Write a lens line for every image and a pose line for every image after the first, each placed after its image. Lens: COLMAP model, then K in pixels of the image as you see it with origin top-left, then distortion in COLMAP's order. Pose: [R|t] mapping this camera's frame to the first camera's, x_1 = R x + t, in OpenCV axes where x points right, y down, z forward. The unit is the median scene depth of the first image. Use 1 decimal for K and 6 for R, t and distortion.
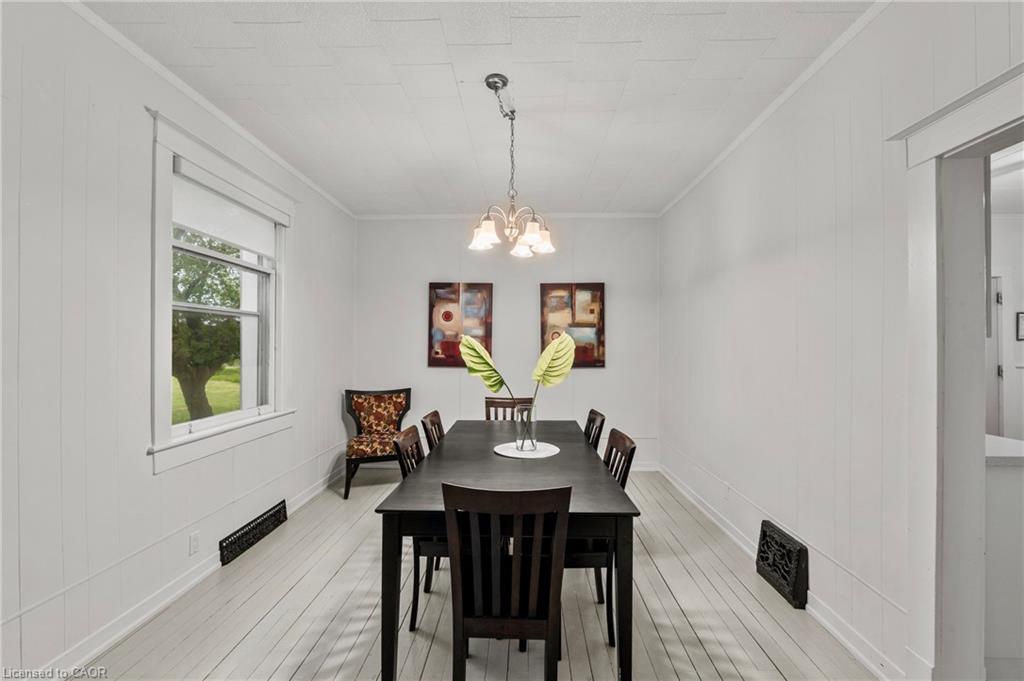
lens RADIAL K [[453.0, 0, 509.6], [0, 453.0, 341.1], [0, 0, 1]] dist [0.000460, -0.000012]
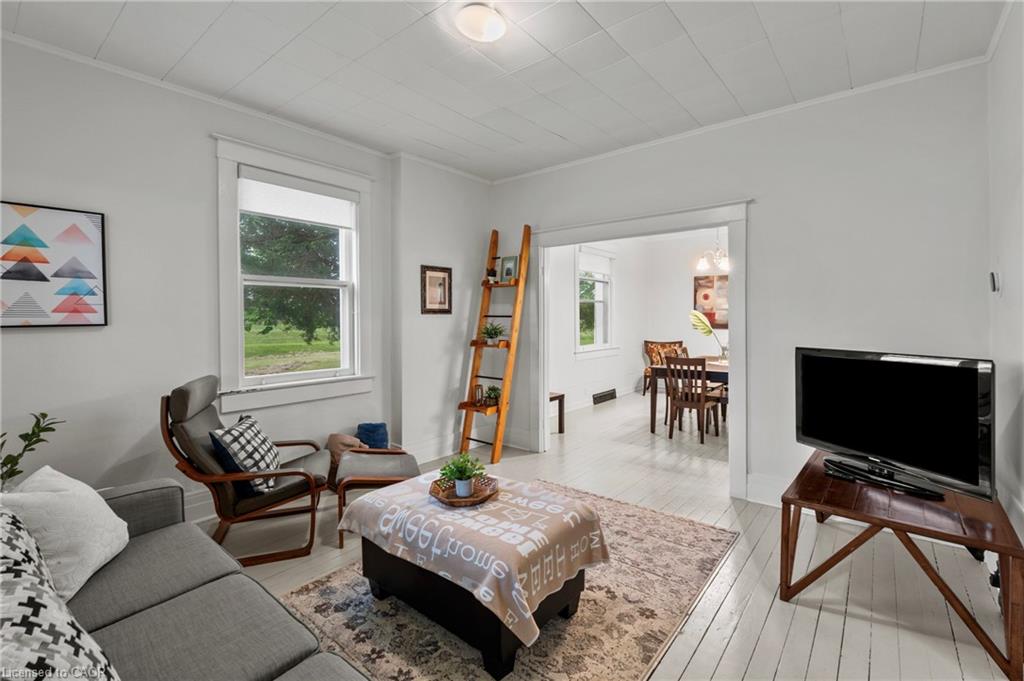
lens RADIAL K [[453.0, 0, 508.0], [0, 453.0, 320.4], [0, 0, 1]] dist [0.000460, -0.000012]
pose [[0.794174, -0.002782, -0.607684, 0.395747], [0.012558, 0.999851, 0.011834, 0.000522], [0.607561, -0.017029, 0.794090, -0.988854]]
